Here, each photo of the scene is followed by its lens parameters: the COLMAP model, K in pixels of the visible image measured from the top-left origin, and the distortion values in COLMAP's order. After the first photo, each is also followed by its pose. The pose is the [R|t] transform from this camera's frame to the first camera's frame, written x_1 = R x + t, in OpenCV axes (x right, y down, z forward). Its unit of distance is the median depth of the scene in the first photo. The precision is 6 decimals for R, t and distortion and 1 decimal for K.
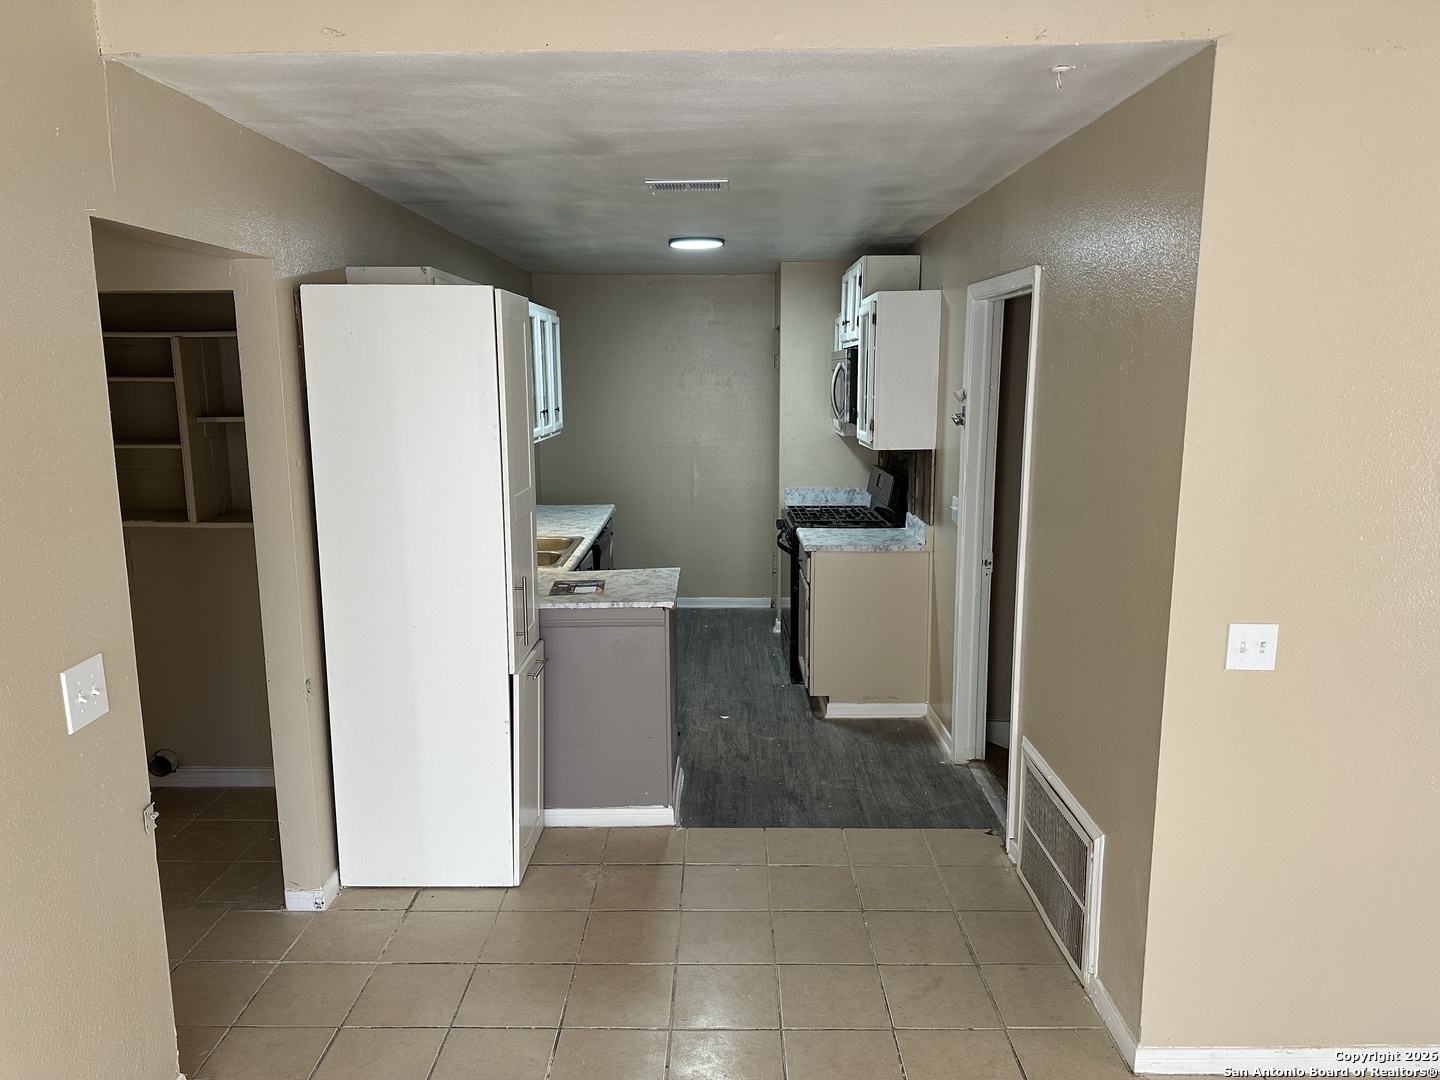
lens RADIAL K [[998.2, 0, 727.3], [0, 998.2, 539.9], [0, 0, 1]] dist [0.045002, -0.054709]
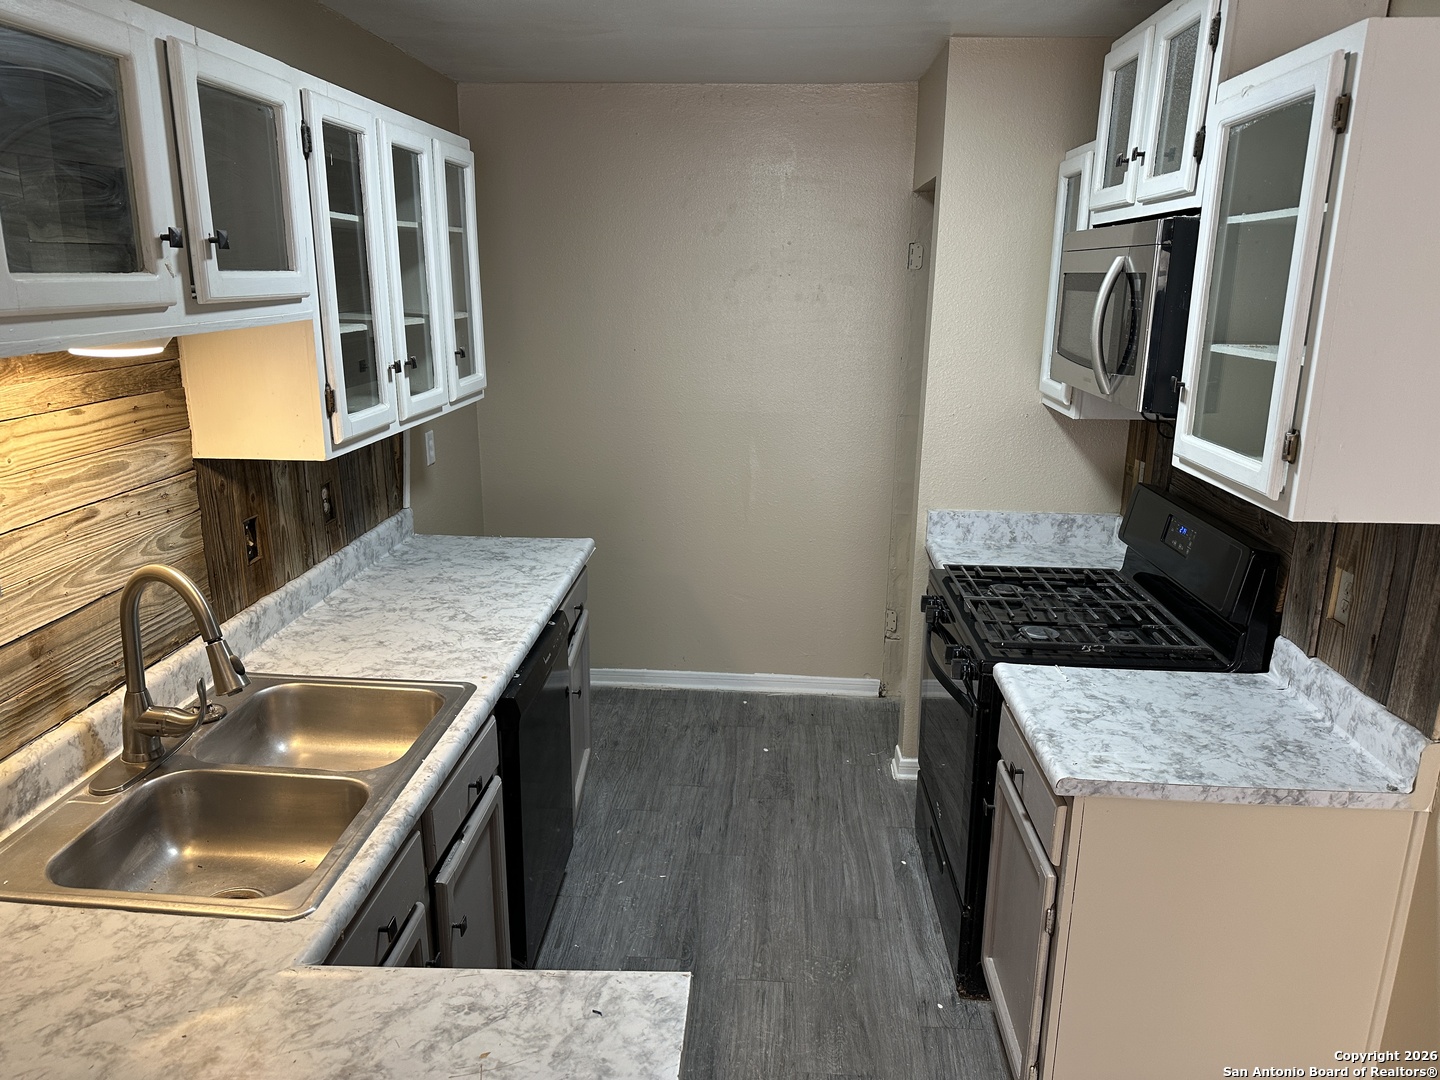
lens RADIAL K [[998.2, 0, 713.8], [0, 998.2, 540.3], [0, 0, 1]] dist [0.045002, -0.054709]
pose [[0.997347, 0.029696, -0.066466, -0.018531], [-0.023249, 0.995133, 0.095754, -0.089724], [0.068986, -0.093955, 0.993184, 0.526981]]
